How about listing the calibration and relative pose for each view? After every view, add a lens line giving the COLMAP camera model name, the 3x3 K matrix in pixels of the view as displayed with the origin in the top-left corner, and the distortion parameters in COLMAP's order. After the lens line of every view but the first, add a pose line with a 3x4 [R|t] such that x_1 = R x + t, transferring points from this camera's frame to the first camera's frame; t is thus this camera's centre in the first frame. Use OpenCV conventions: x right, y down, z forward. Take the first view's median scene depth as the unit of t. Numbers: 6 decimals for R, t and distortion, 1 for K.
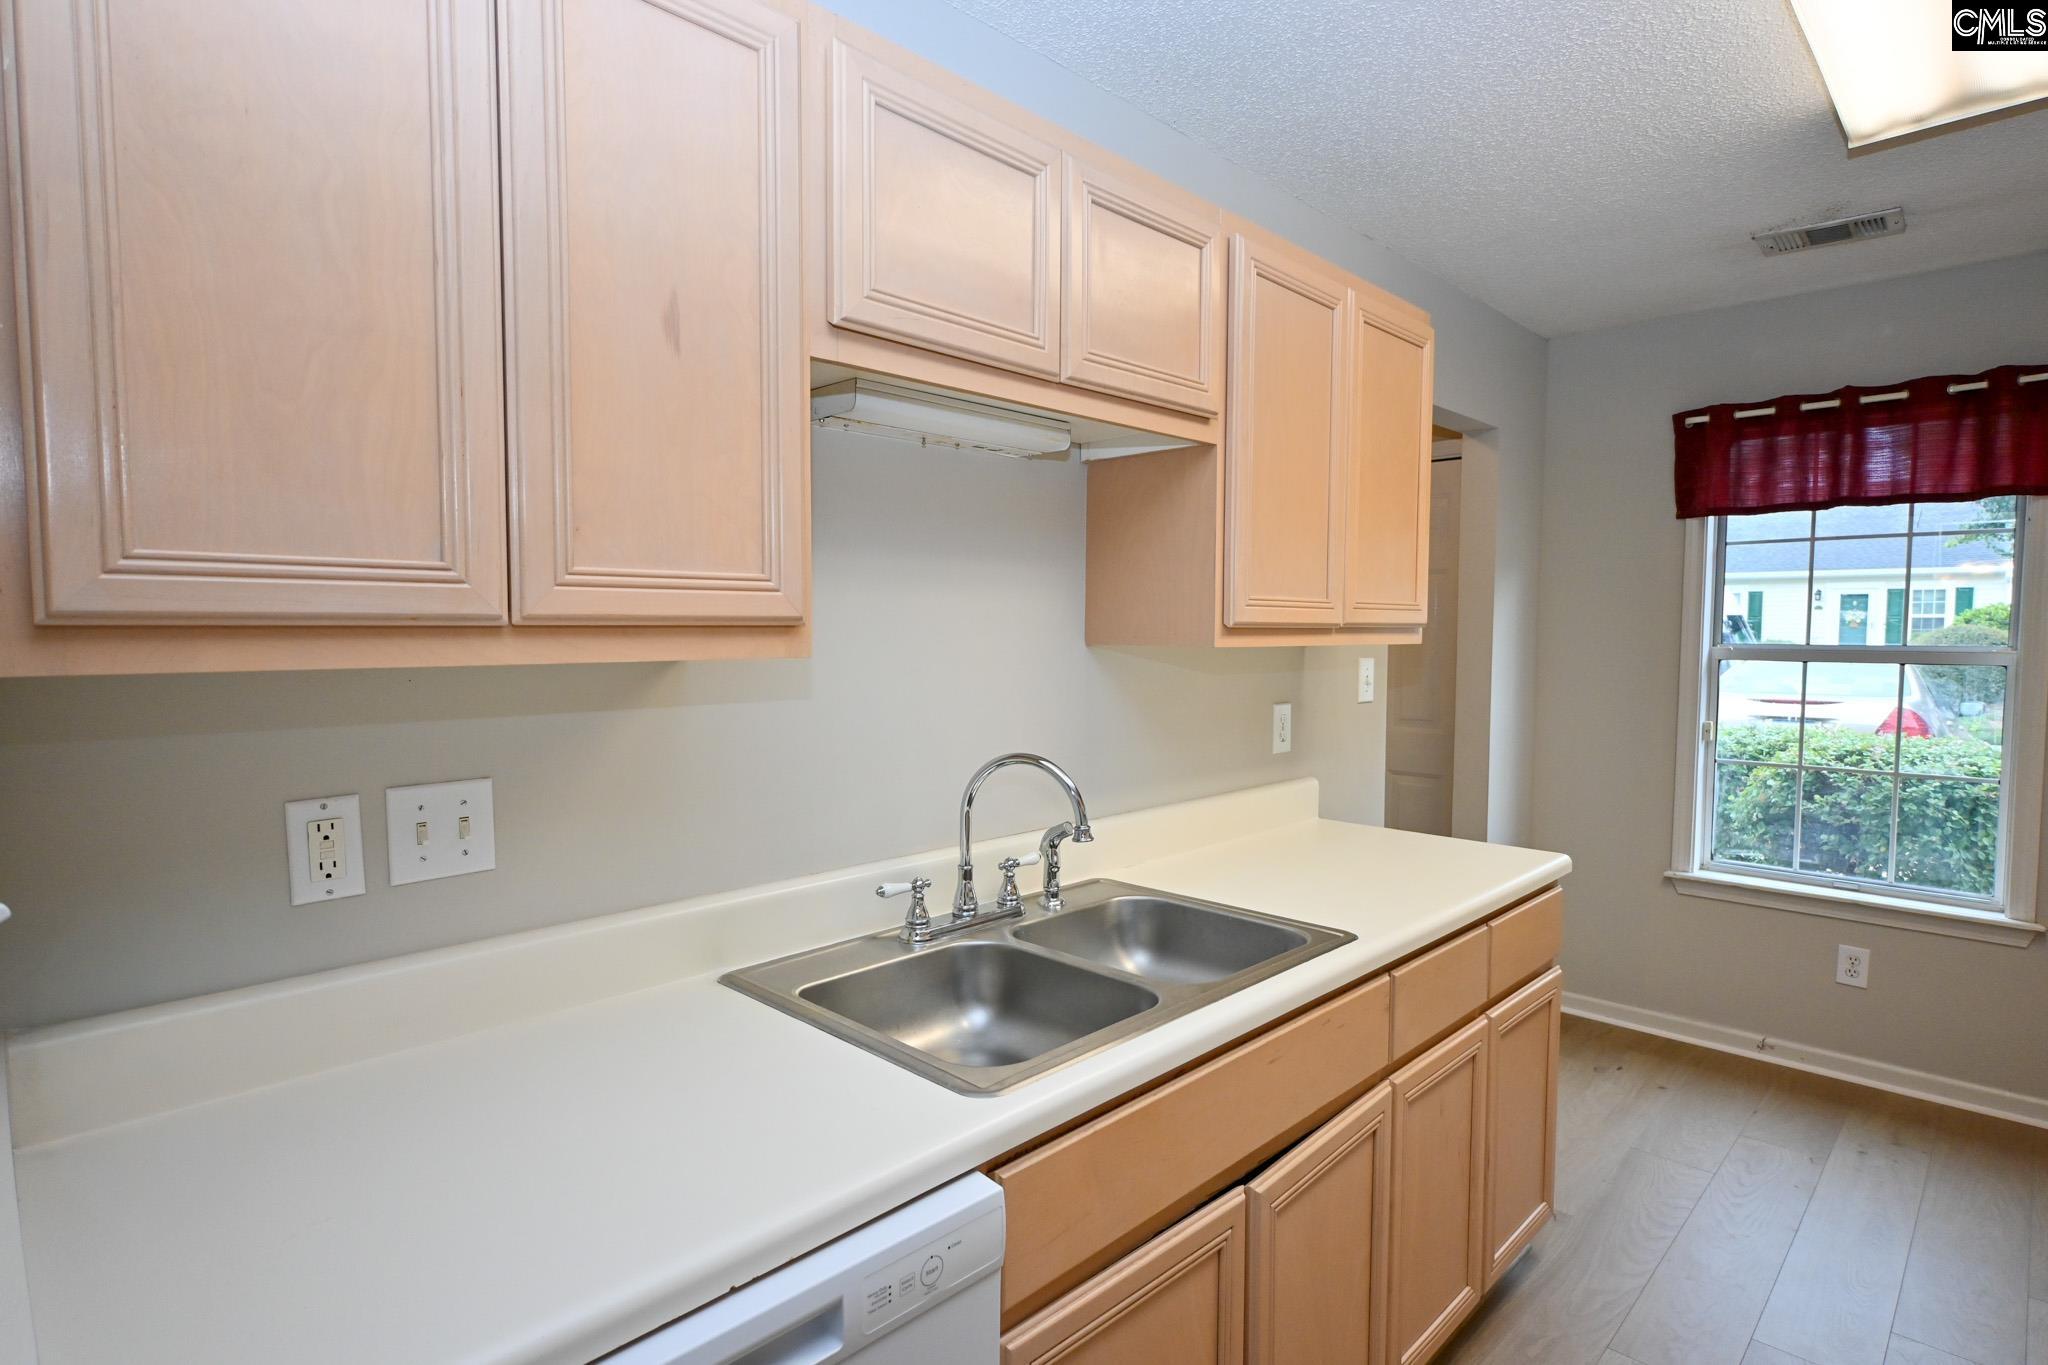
lens RADIAL K [[1049.3, 0, 1020.0], [0, 1049.3, 685.3], [0, 0, 1]] dist [-0.001453, 0.000837]
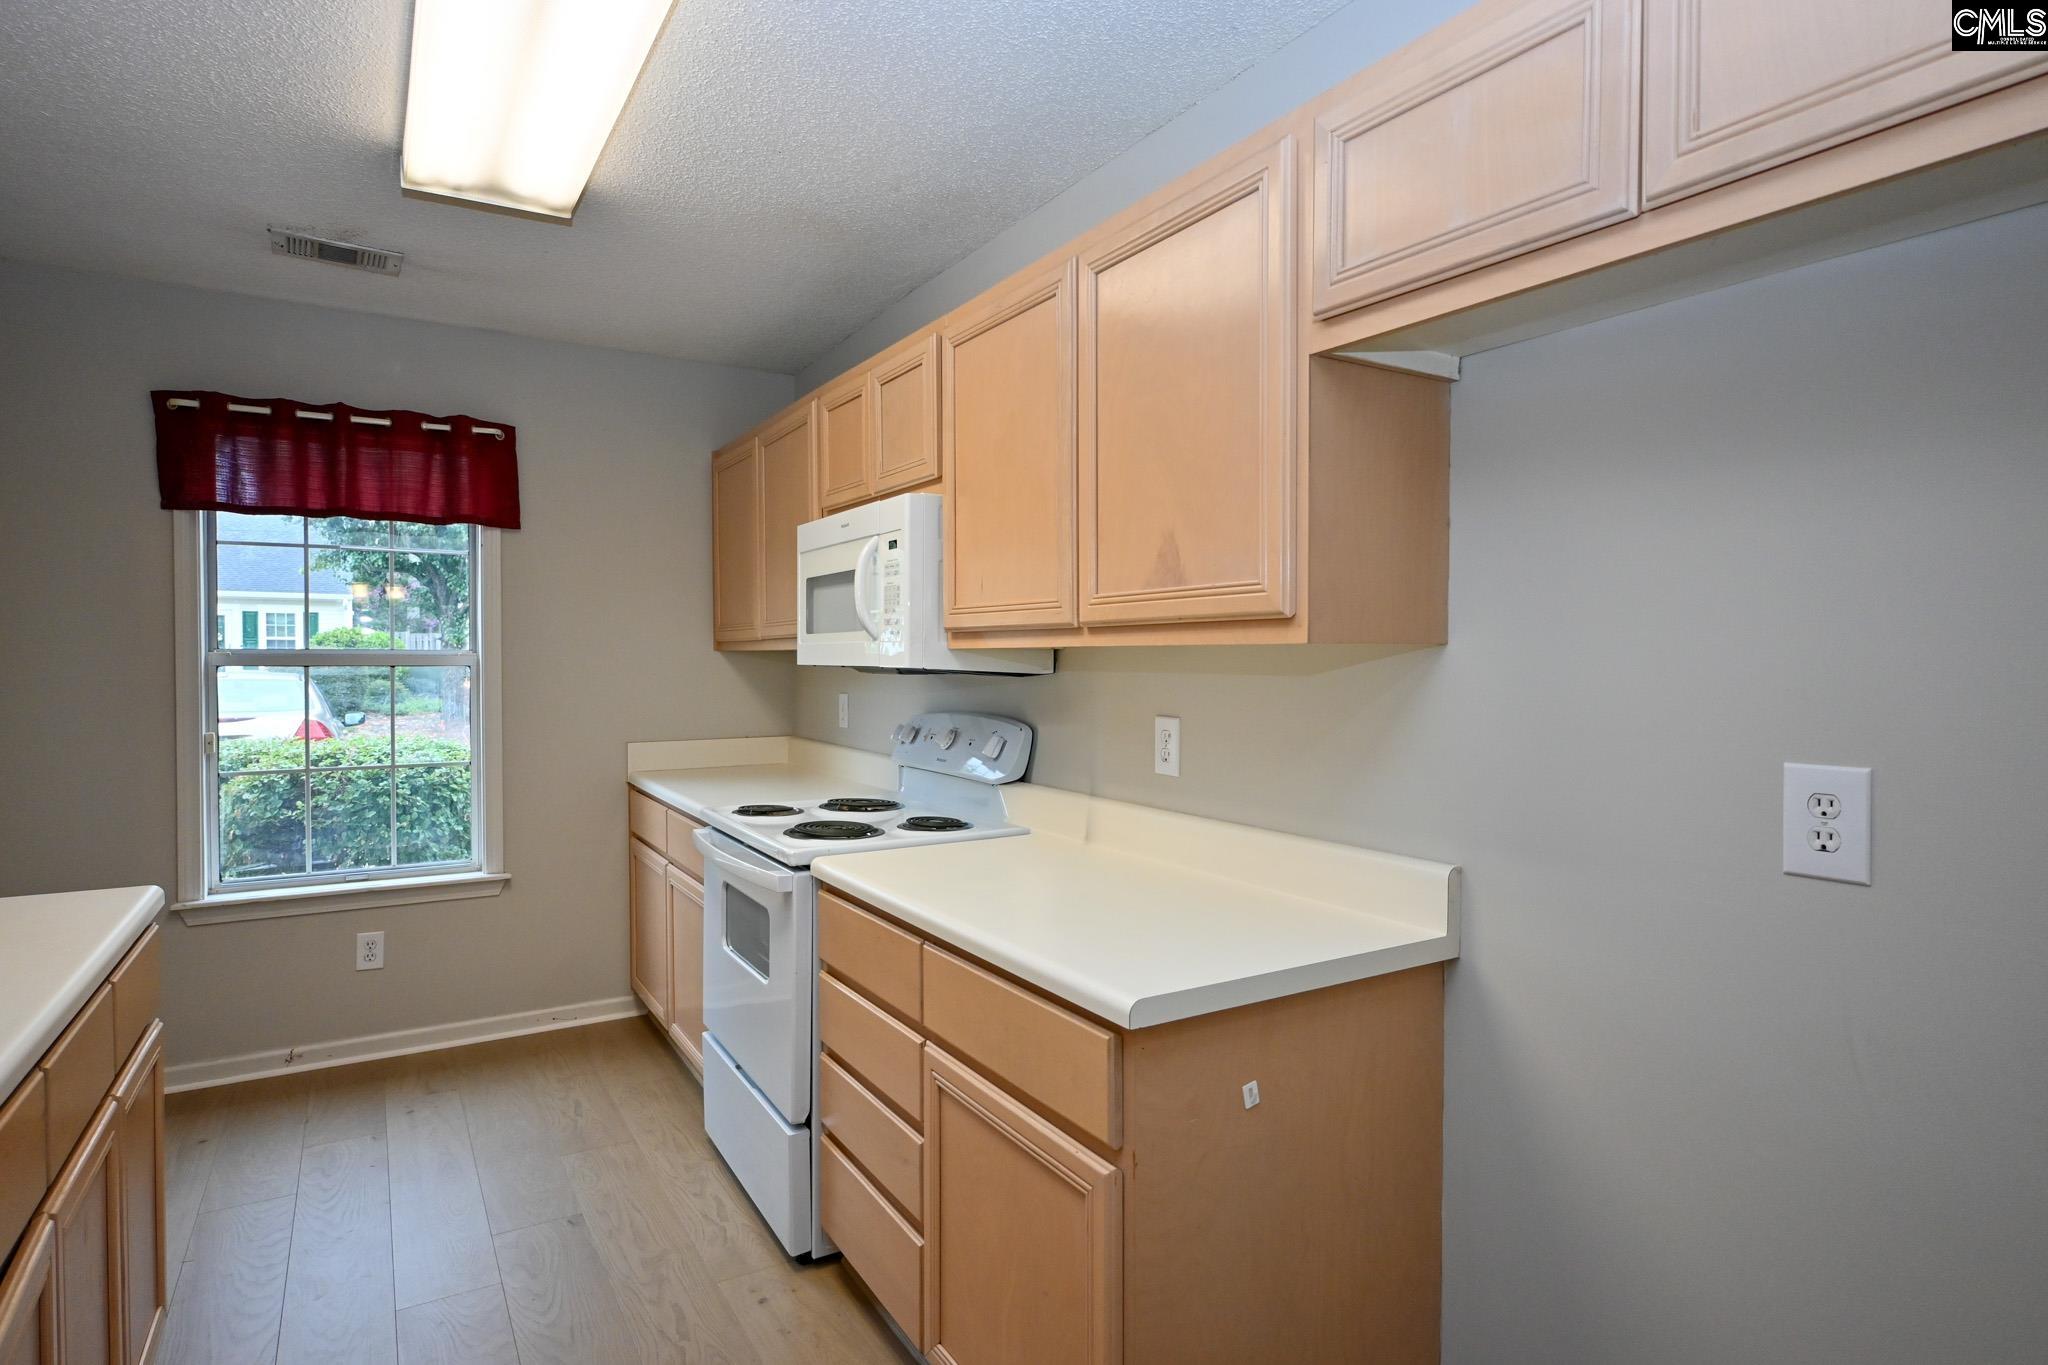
lens RADIAL K [[1093.1, 0, 1030.2], [0, 1093.1, 683.3], [0, 0, 1]] dist [-0.000559, 0.002142]
pose [[0.242298, -0.024617, 0.969890, -0.125157], [0.049959, 0.998668, 0.012866, 0.018225], [-0.968915, 0.045338, 0.243205, 0.077770]]
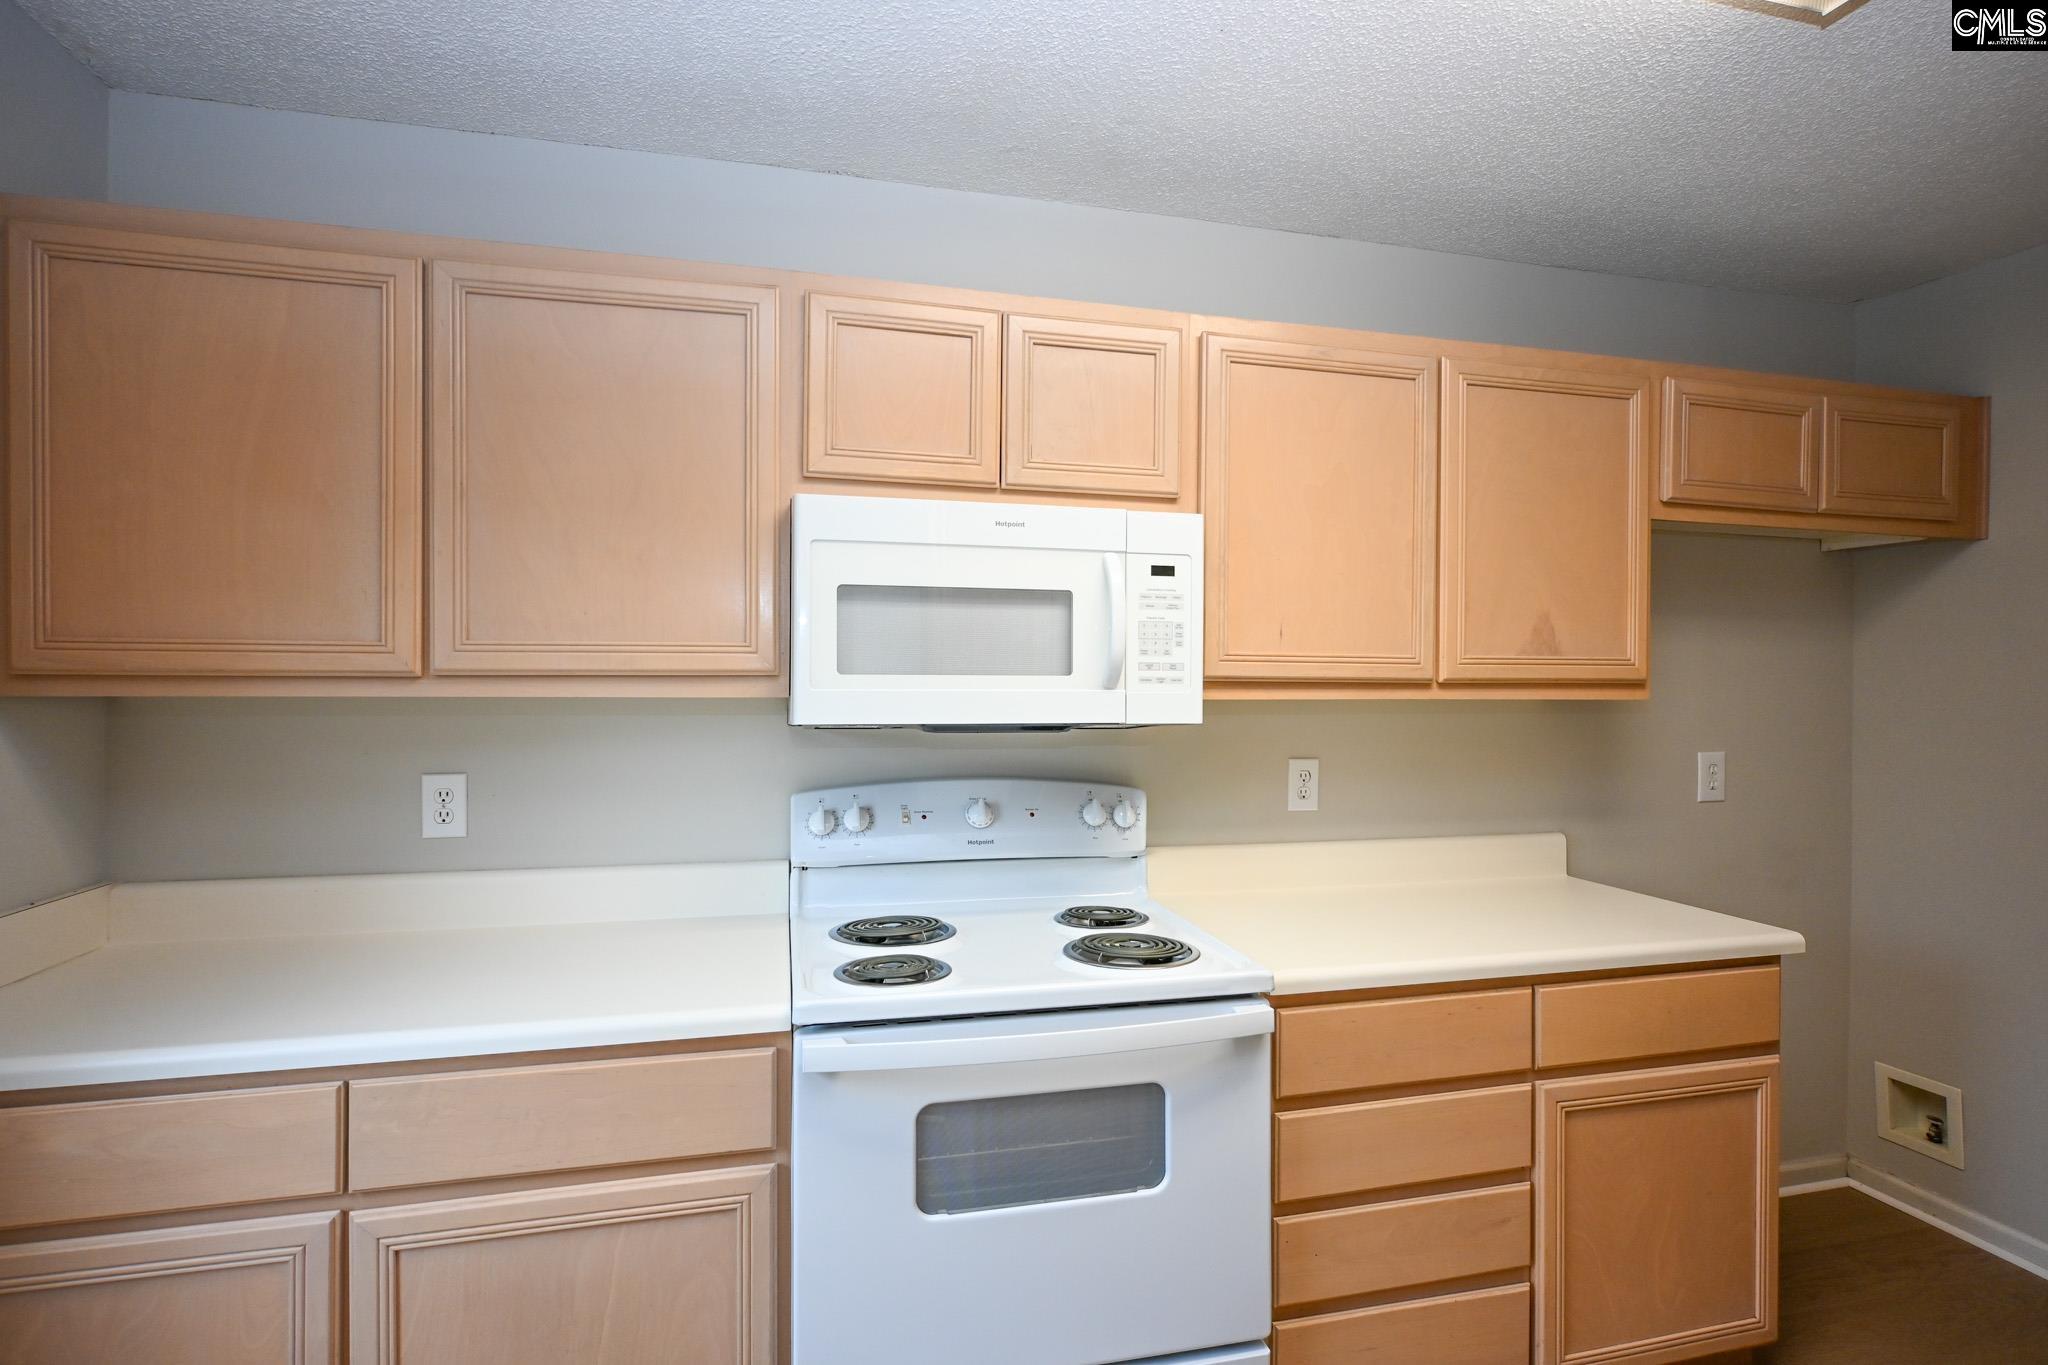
lens RADIAL K [[1020.8, 0, 1024.0], [0, 1020.8, 682.5], [0, 0, 1]] dist [0.001437, 0.000427]
pose [[-0.857713, -0.006644, 0.514086, 0.447192], [0.020050, 0.998724, 0.046360, -0.048455], [-0.513738, 0.050072, -0.856485, 1.017628]]
